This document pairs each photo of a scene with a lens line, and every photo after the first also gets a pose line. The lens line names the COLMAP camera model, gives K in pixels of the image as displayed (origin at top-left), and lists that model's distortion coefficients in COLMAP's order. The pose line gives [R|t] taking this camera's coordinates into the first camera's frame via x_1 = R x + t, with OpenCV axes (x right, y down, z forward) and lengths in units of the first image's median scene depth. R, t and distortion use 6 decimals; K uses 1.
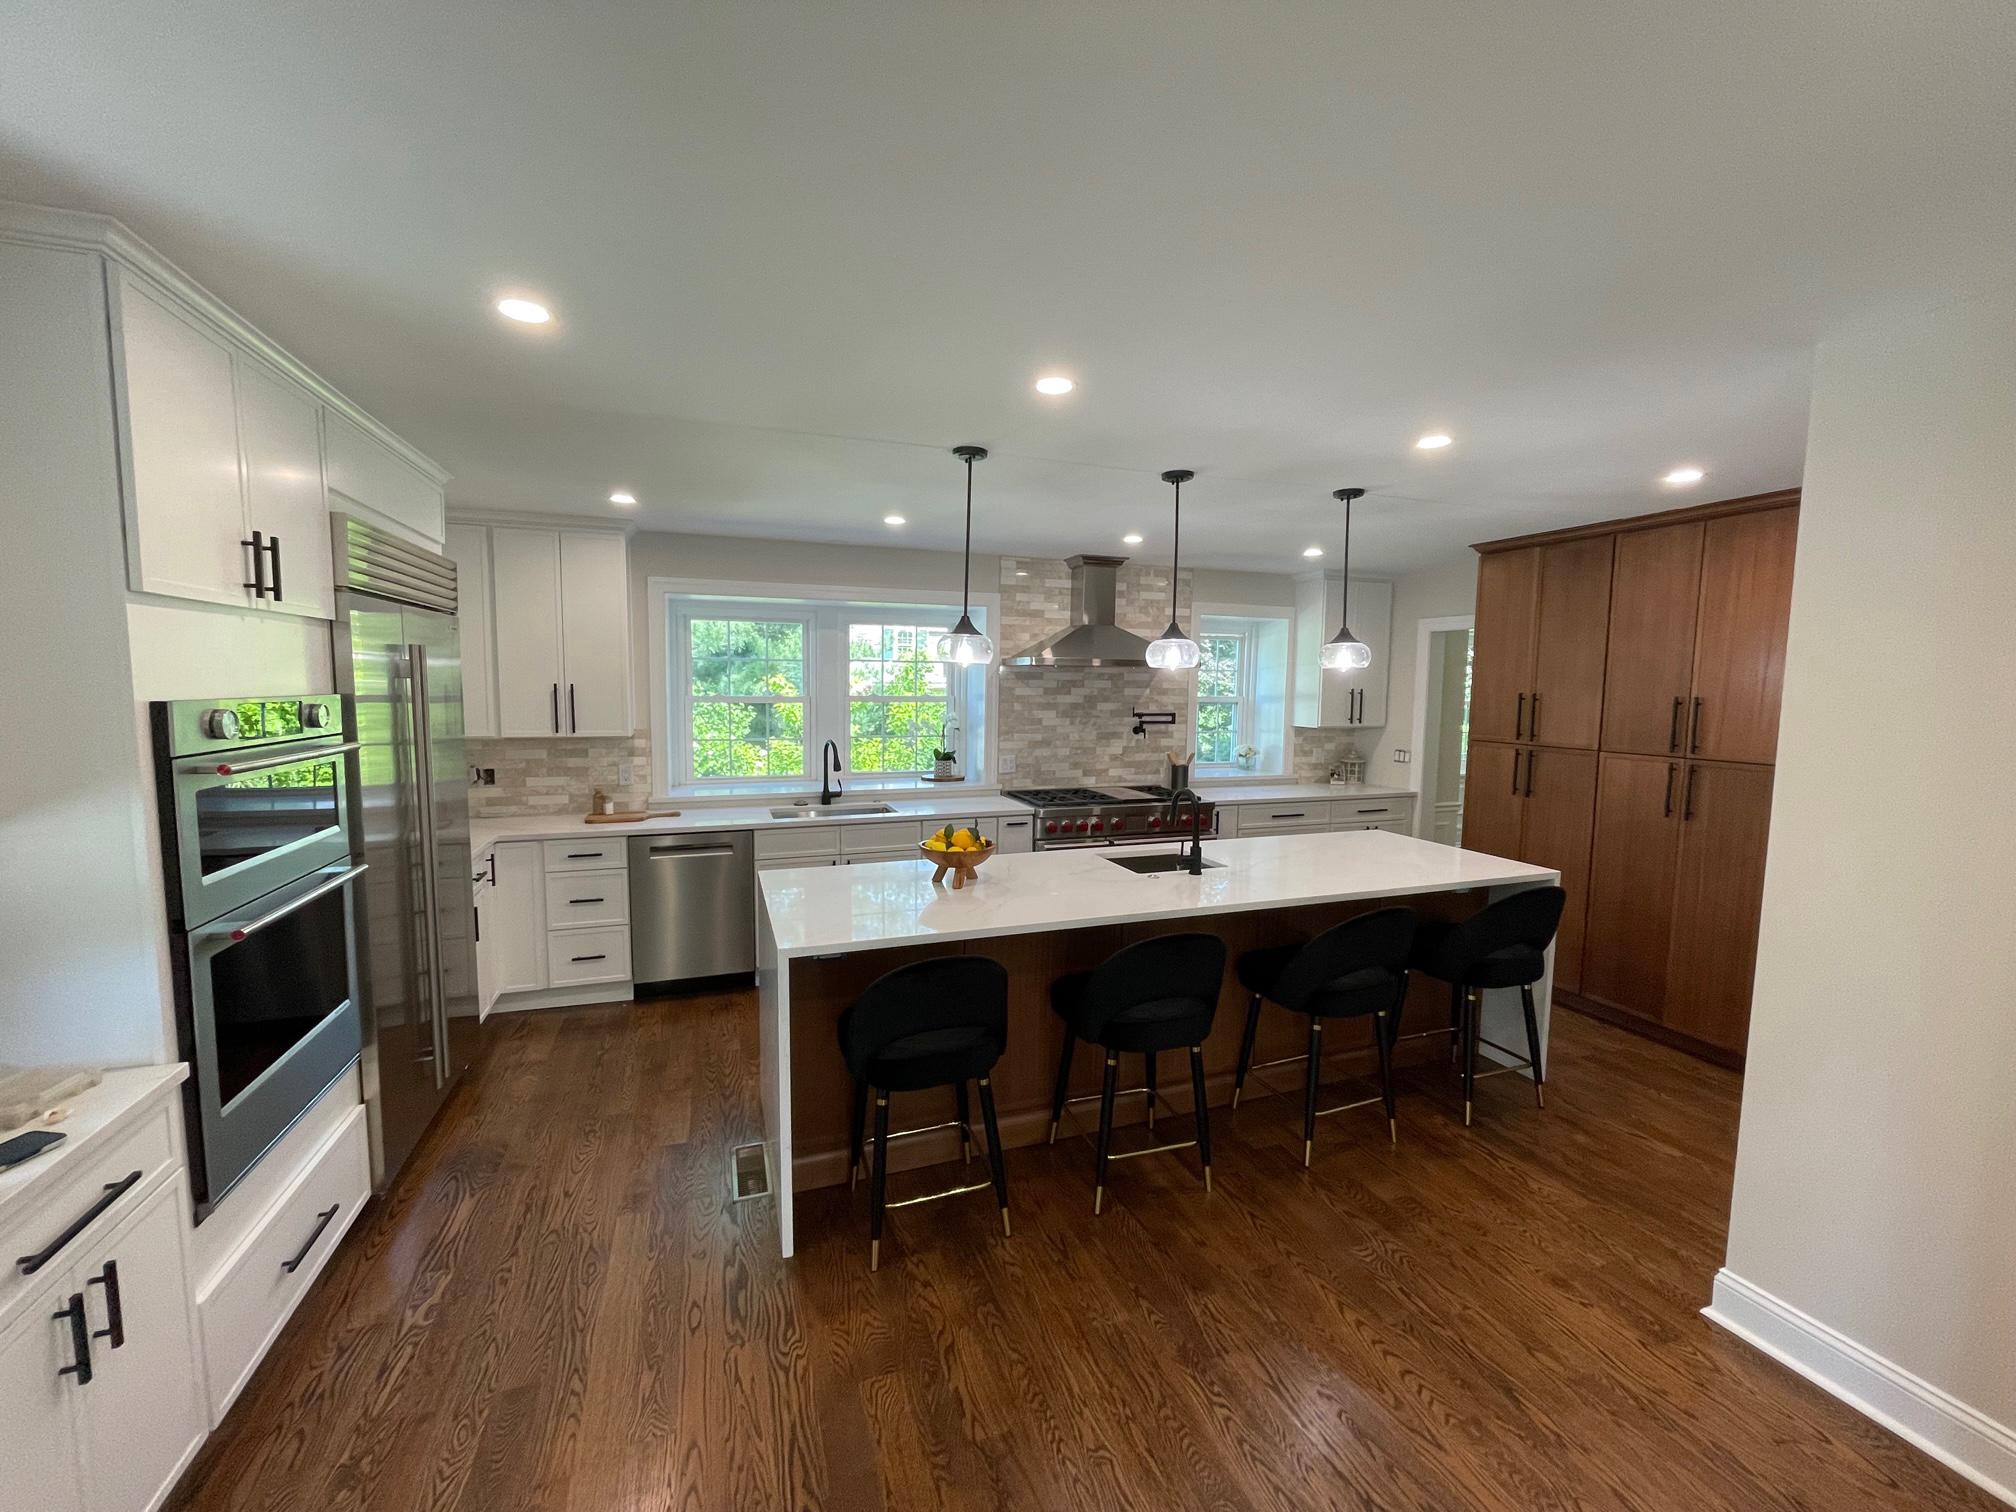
lens RADIAL K [[818.0, 0, 1001.4], [0, 818.0, 751.0], [0, 0, 1]] dist [-0.005697, 0.001159]
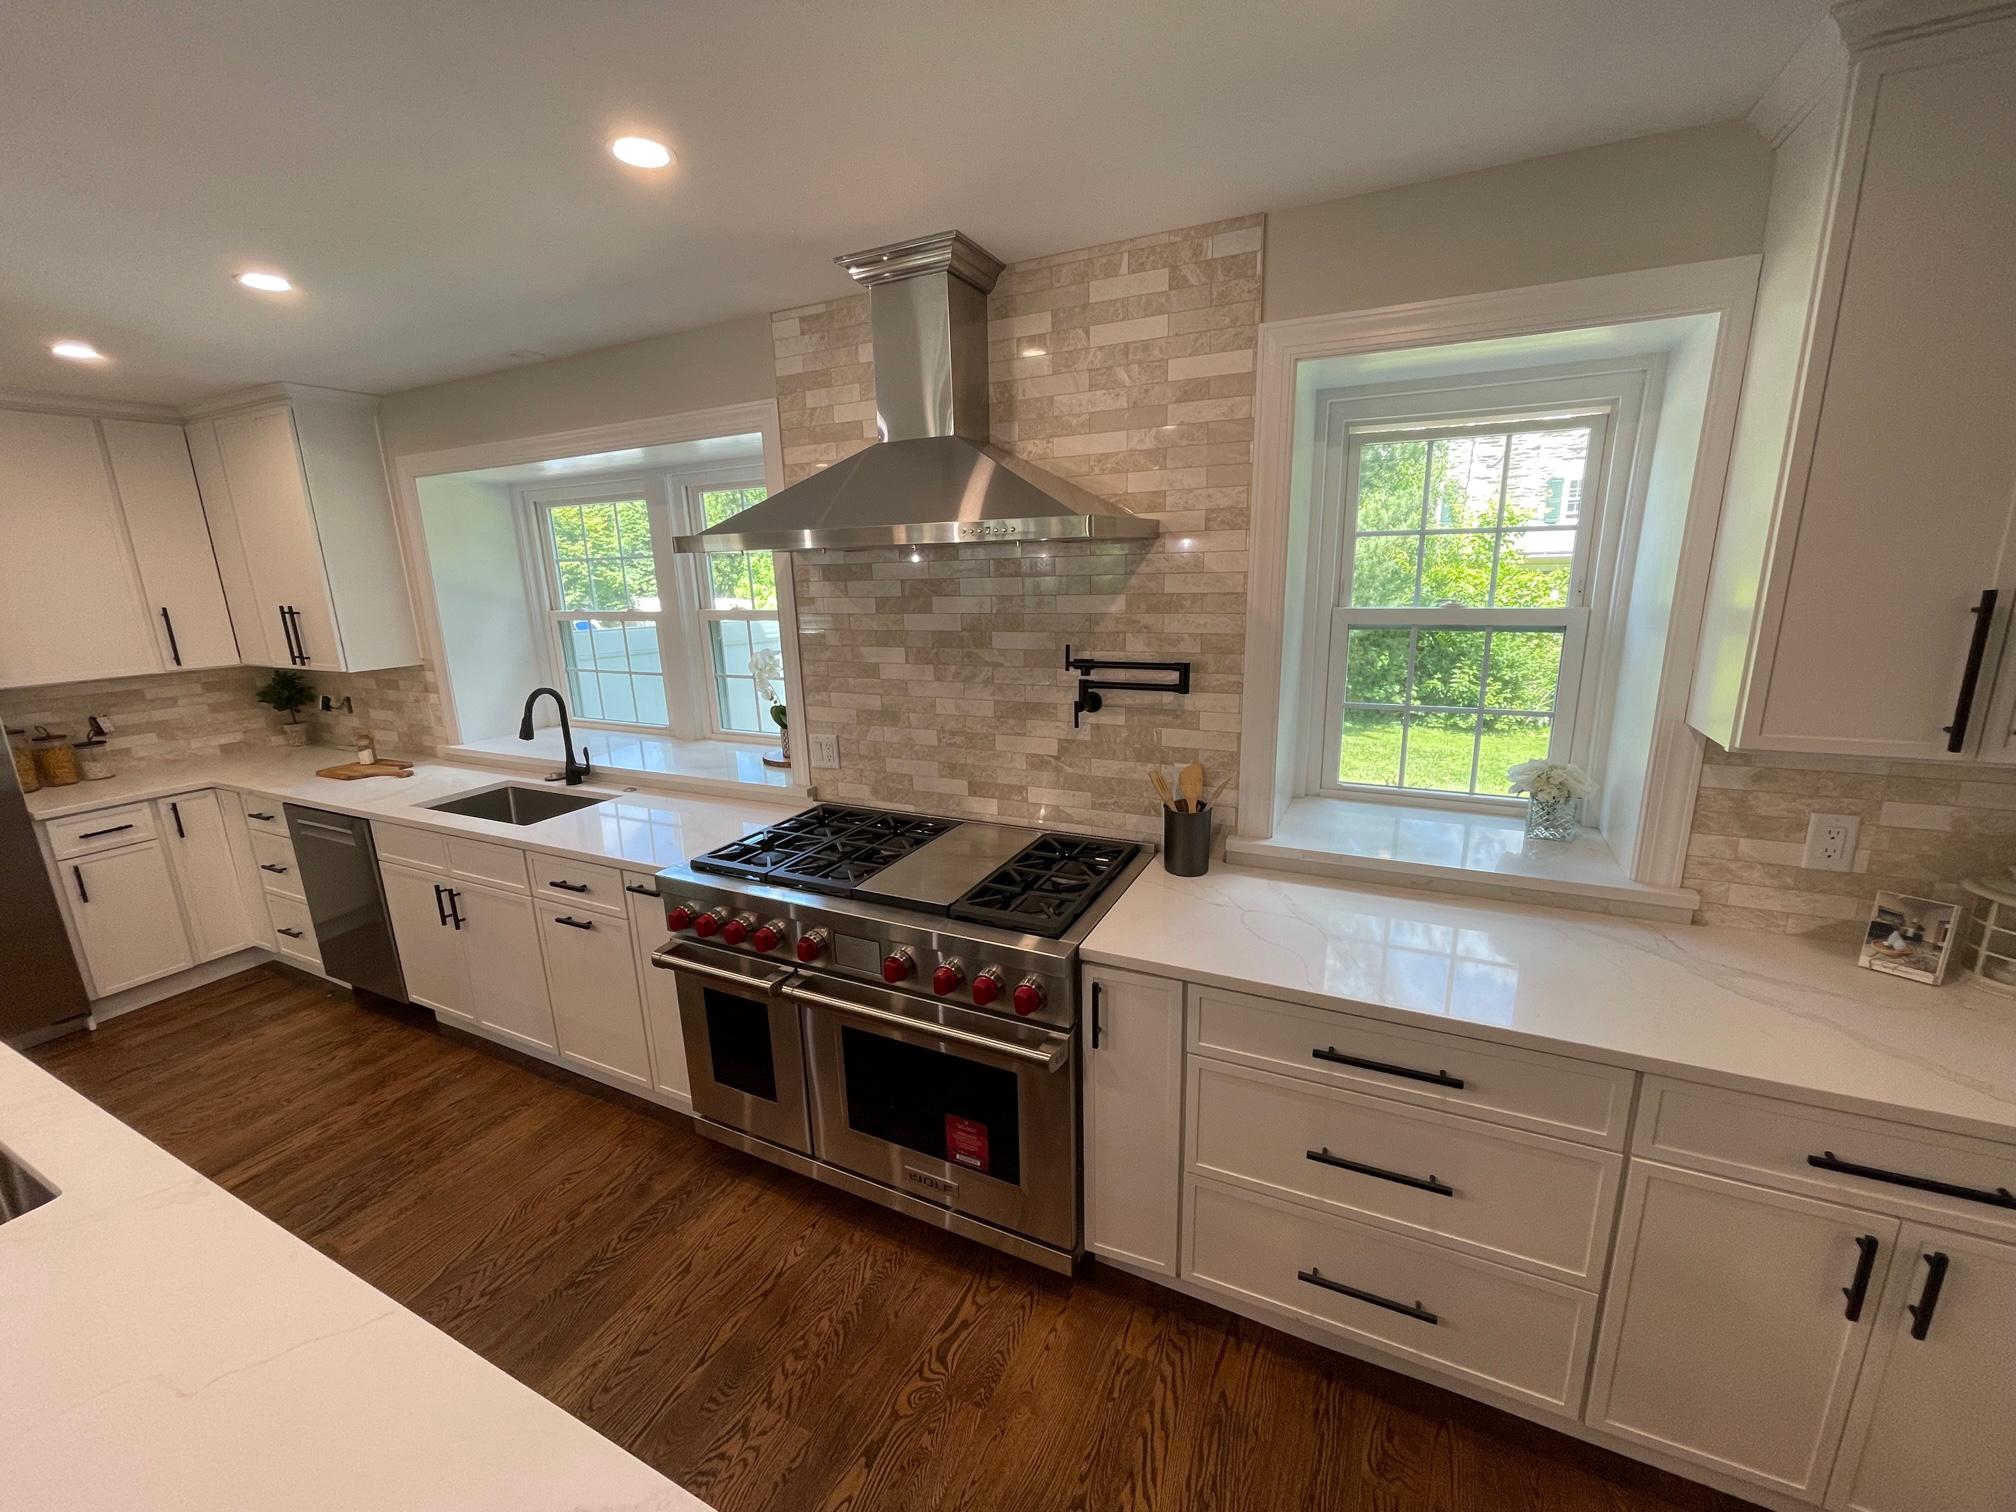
lens RADIAL K [[818.0, 0, 1005.3], [0, 818.0, 766.0], [0, 0, 1]] dist [-0.005697, 0.001159]
pose [[0.689419, 0.141897, -0.710328, 0.595300], [-0.031631, 0.985588, 0.166183, -0.083607], [0.723672, -0.092101, 0.683971, 0.971125]]
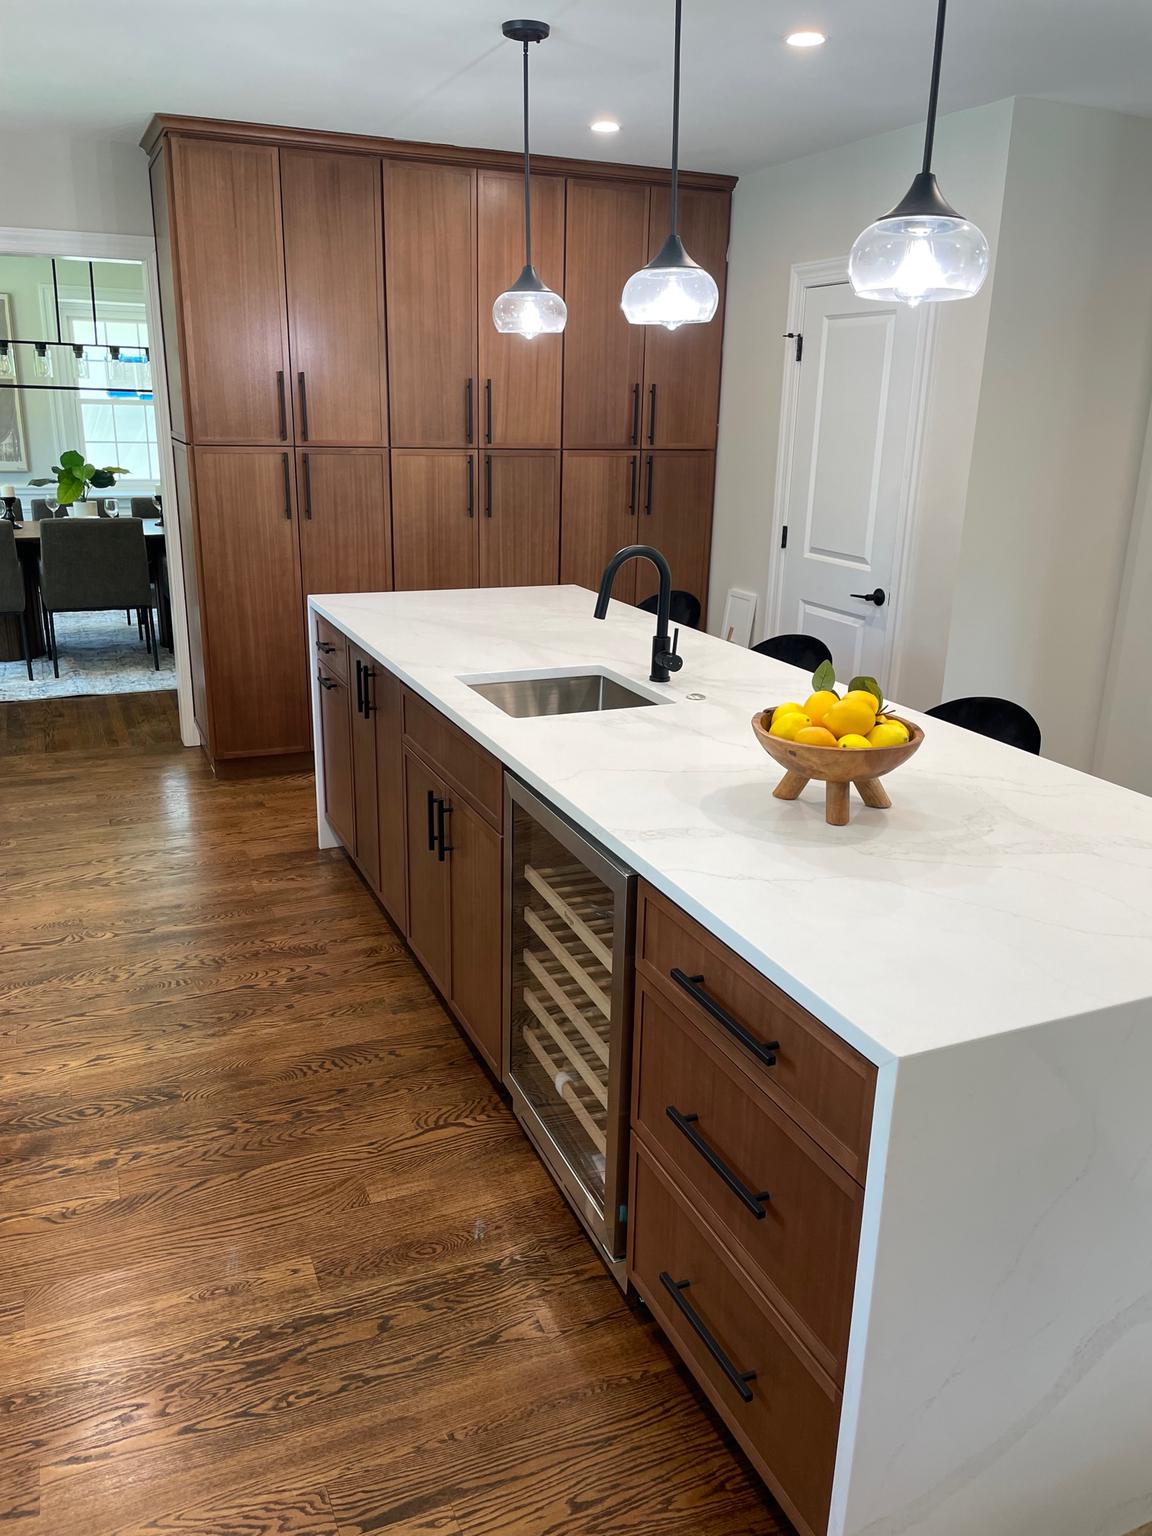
lens RADIAL K [[1172.3, 0, 576.9], [0, 1172.3, 760.4], [0, 0, 1]] dist [0.075186, -0.090178]
pose [[-0.069072, -0.307067, 0.949178, -0.496104], [0.064897, 0.948052, 0.311425, -0.058802], [-0.995499, 0.083110, -0.045556, 0.875818]]
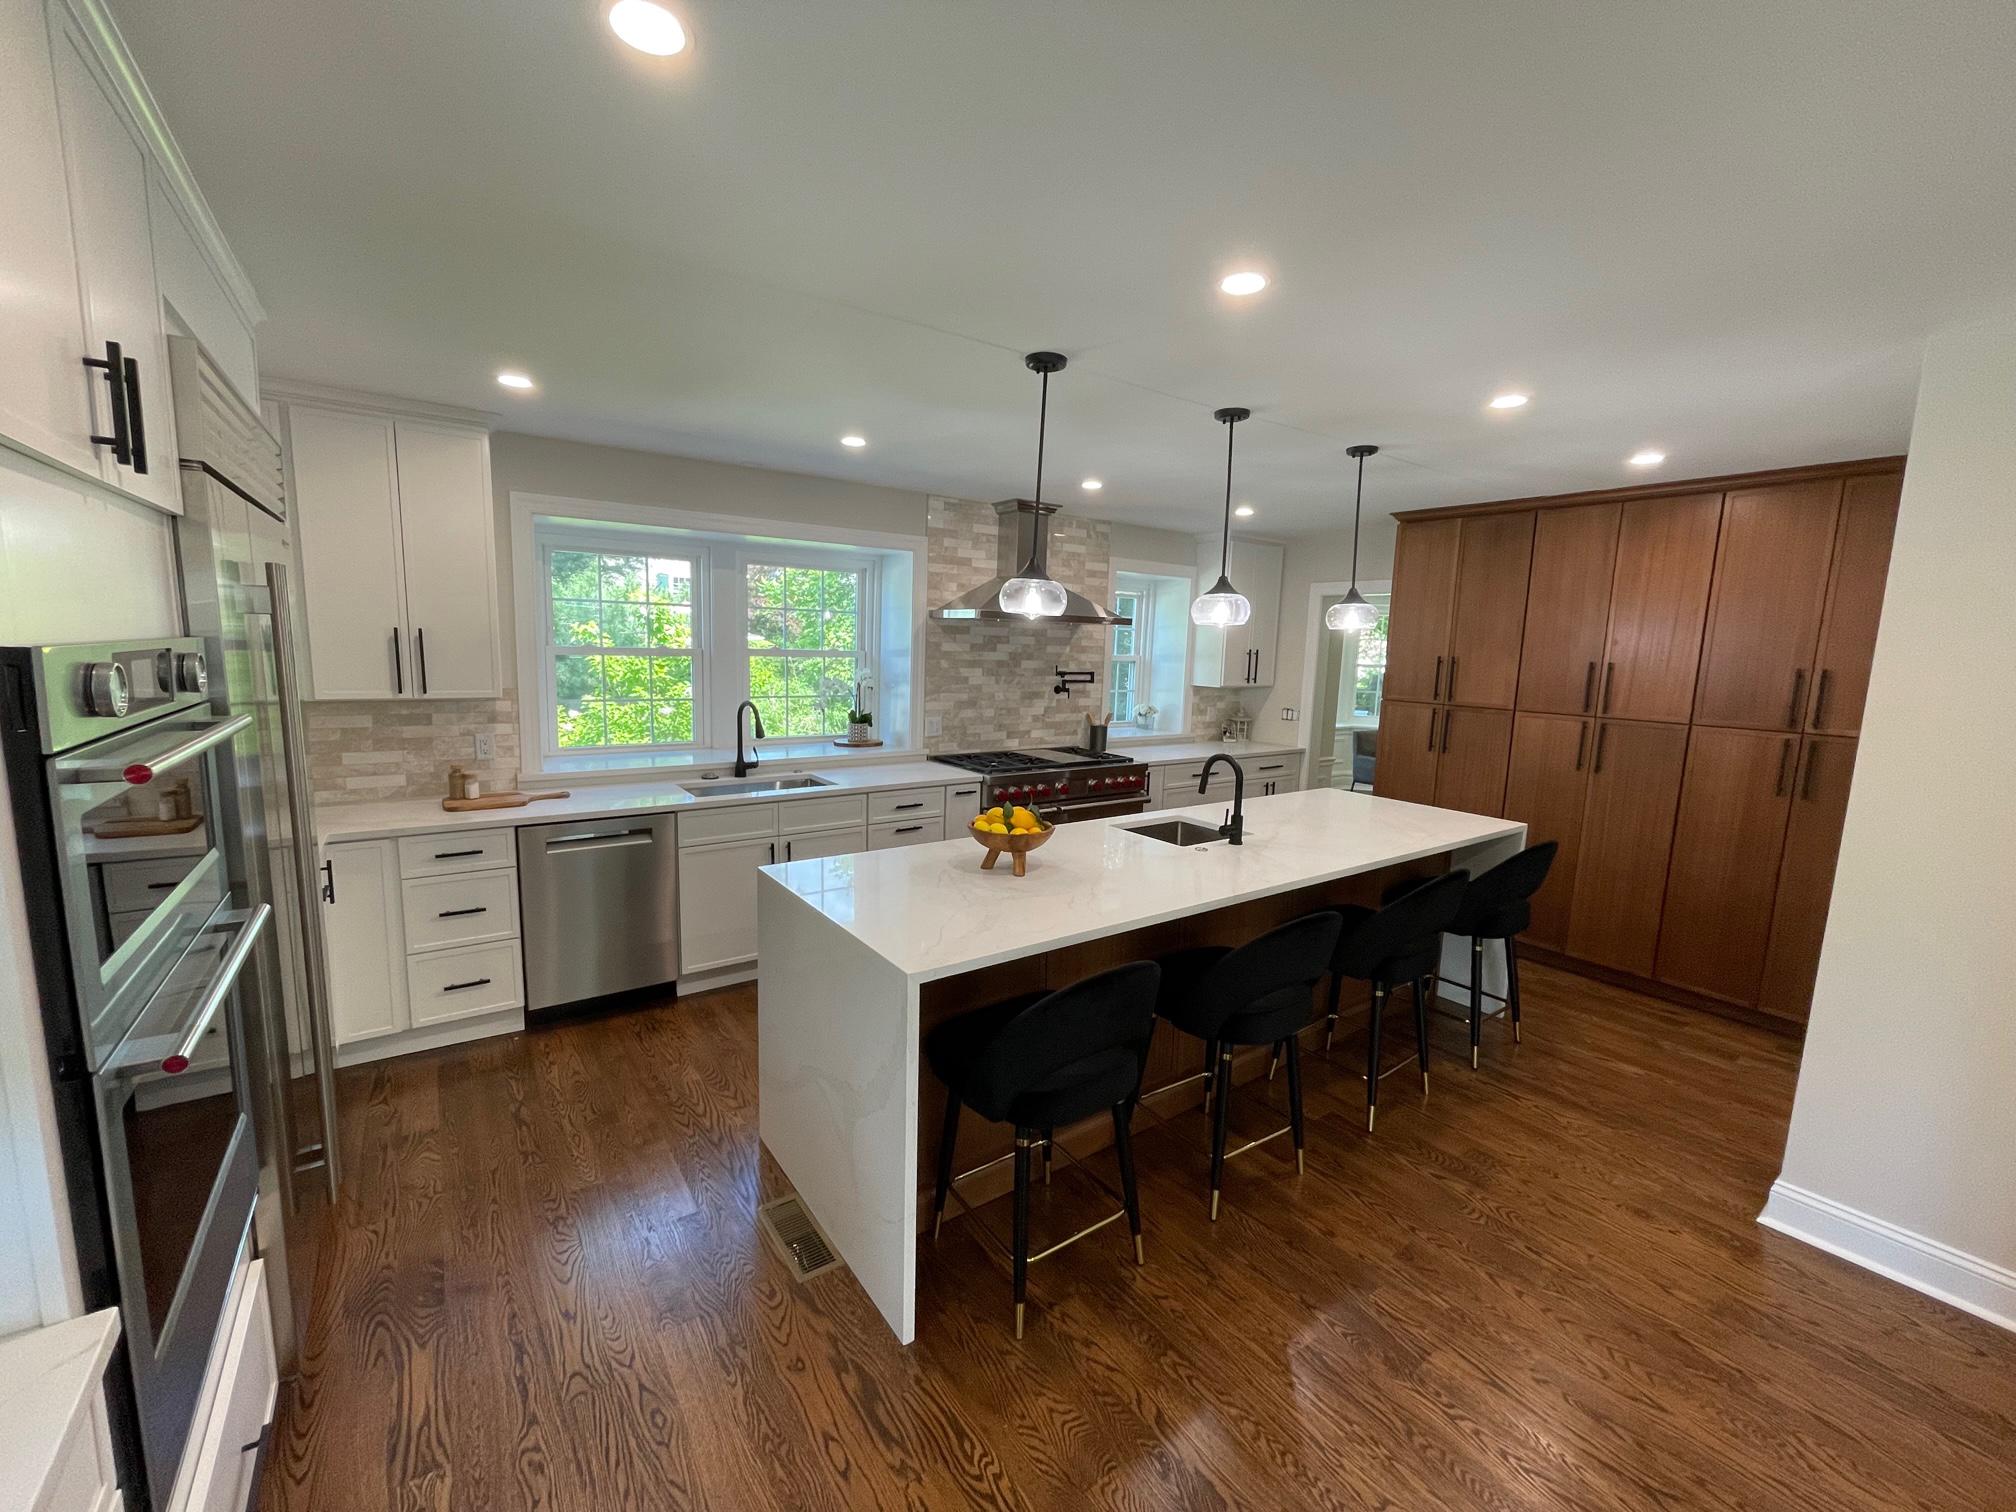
lens RADIAL K [[818.0, 0, 1002.8], [0, 818.0, 751.4], [0, 0, 1]] dist [-0.005697, 0.001159]
pose [[0.962383, -0.018909, 0.271037, -0.221007], [0.004212, 0.998494, 0.054706, -0.007928], [-0.271664, -0.051507, 0.961013, 0.129711]]
